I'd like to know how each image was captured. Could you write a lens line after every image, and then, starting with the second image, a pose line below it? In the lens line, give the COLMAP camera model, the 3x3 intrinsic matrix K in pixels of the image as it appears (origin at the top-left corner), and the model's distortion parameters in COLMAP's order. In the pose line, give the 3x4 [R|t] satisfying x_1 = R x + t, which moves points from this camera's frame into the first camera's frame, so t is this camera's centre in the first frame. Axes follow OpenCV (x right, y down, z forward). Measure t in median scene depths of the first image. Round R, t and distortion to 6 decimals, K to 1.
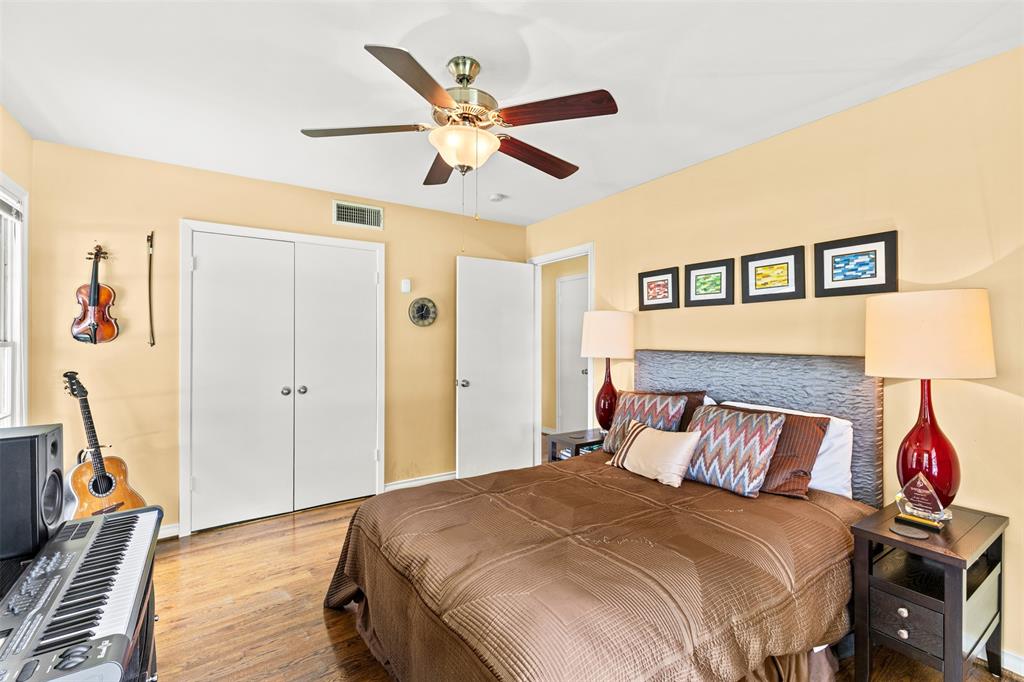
lens RADIAL K [[445.4, 0, 513.6], [0, 445.4, 334.1], [0, 0, 1]] dist [0.004192, 0.000582]
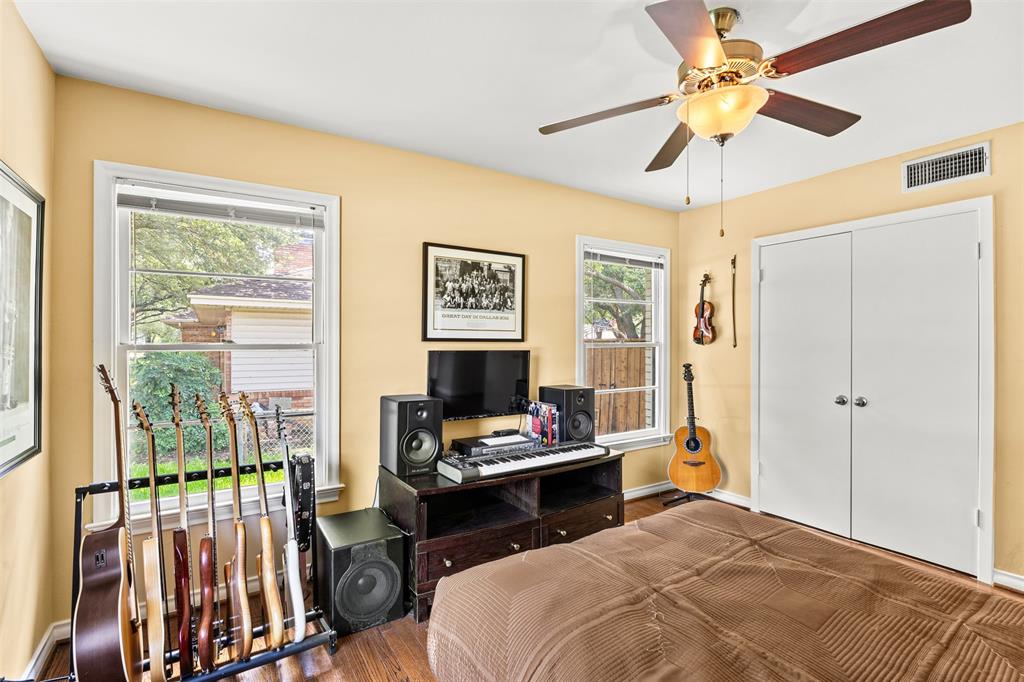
lens RADIAL K [[477.2, 0, 516.3], [0, 477.2, 340.2], [0, 0, 1]] dist [-0.003165, -0.000406]
pose [[-0.023672, -0.001427, -0.999719, 0.545294], [0.005390, 0.999984, -0.001555, 0.005195], [0.999705, -0.005426, -0.023664, 0.434998]]
